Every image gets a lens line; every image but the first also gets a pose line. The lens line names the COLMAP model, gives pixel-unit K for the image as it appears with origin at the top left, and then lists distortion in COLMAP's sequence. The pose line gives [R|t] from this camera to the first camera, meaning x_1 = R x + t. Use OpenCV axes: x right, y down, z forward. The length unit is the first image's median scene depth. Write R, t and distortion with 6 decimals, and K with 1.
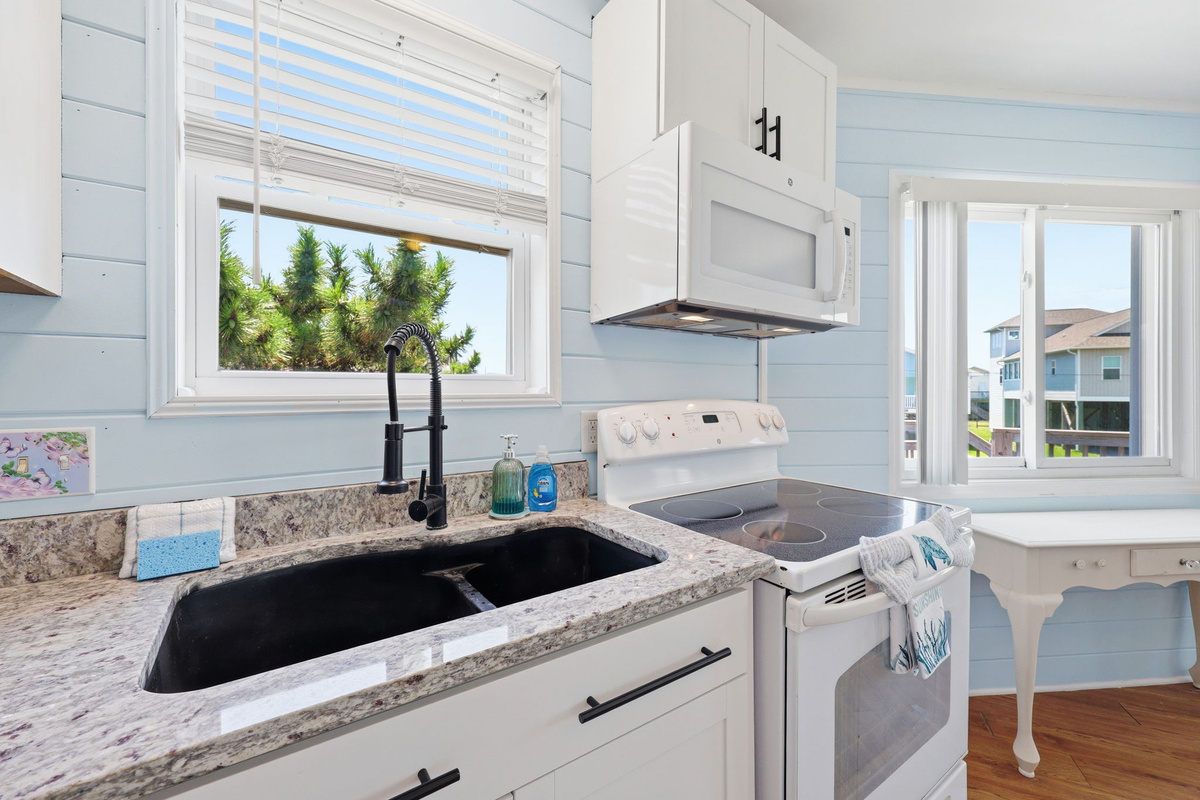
lens RADIAL K [[490.2, 0, 595.7], [0, 490.2, 391.2], [0, 0, 1]] dist [0.000427, -0.000146]
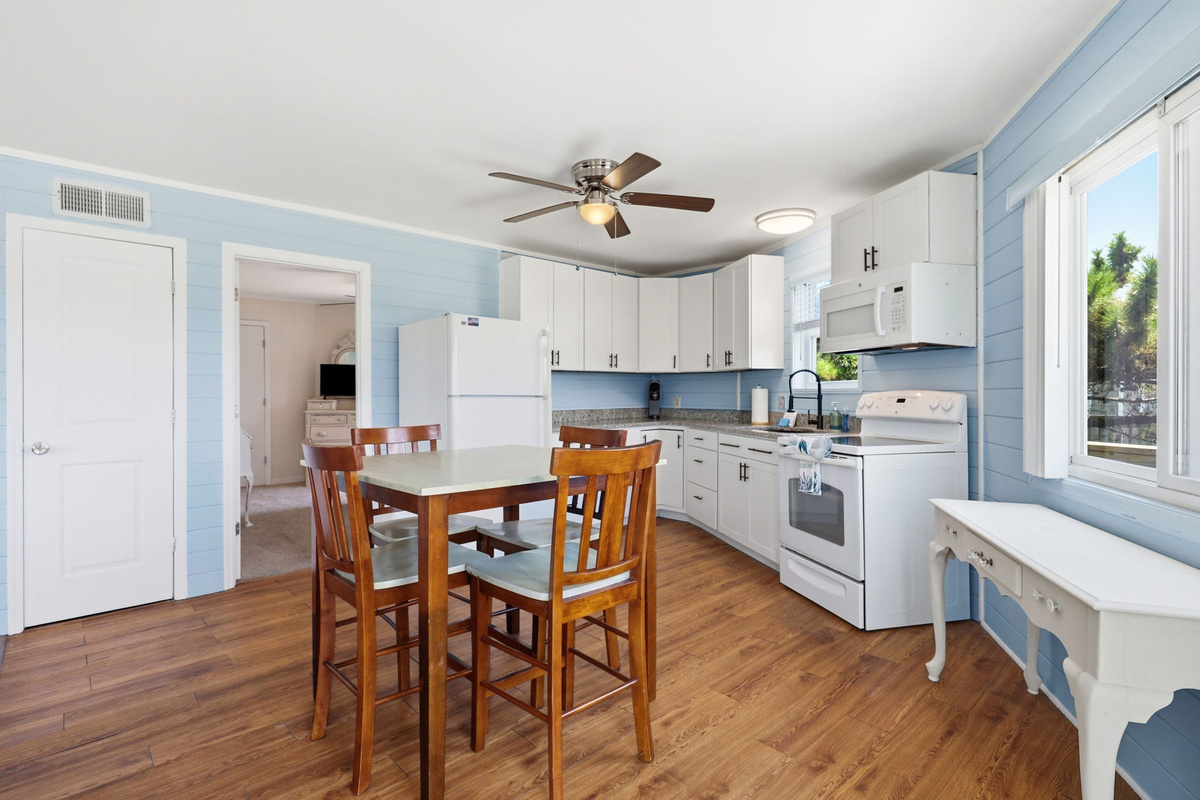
lens RADIAL K [[569.5, 0, 603.5], [0, 569.5, 399.9], [0, 0, 1]] dist [-0.009841, 0.000097]
pose [[-0.374711, 0.008346, -0.927104, 3.482947], [-0.002146, 0.999949, 0.009869, 0.046330], [0.927139, 0.005687, -0.374674, 1.014174]]
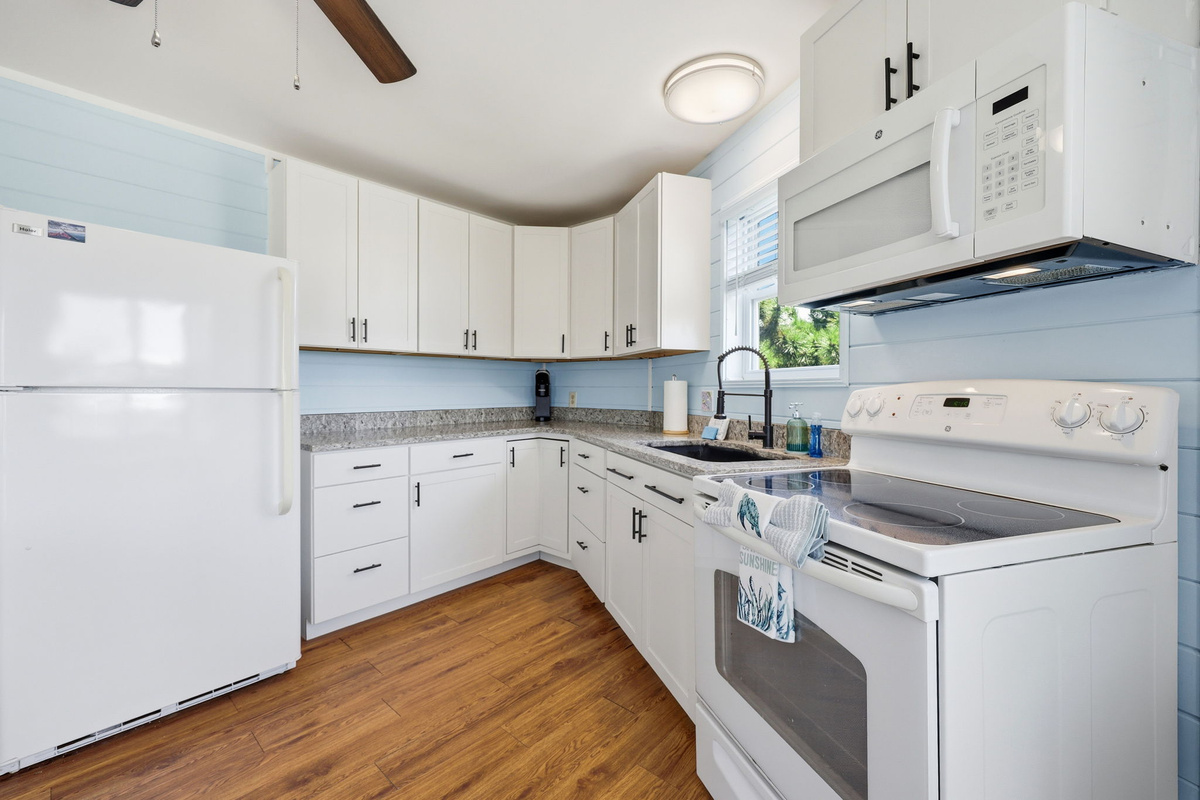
lens RADIAL K [[519.5, 0, 600.0], [0, 519.5, 400.0], [0, 0, 1]] dist [0.008413, 0.000220]
pose [[-0.288429, 0.016898, -0.957352, 1.676665], [-0.006379, 0.999788, 0.019569, 0.051555], [0.957480, 0.011751, -0.288260, 0.893824]]
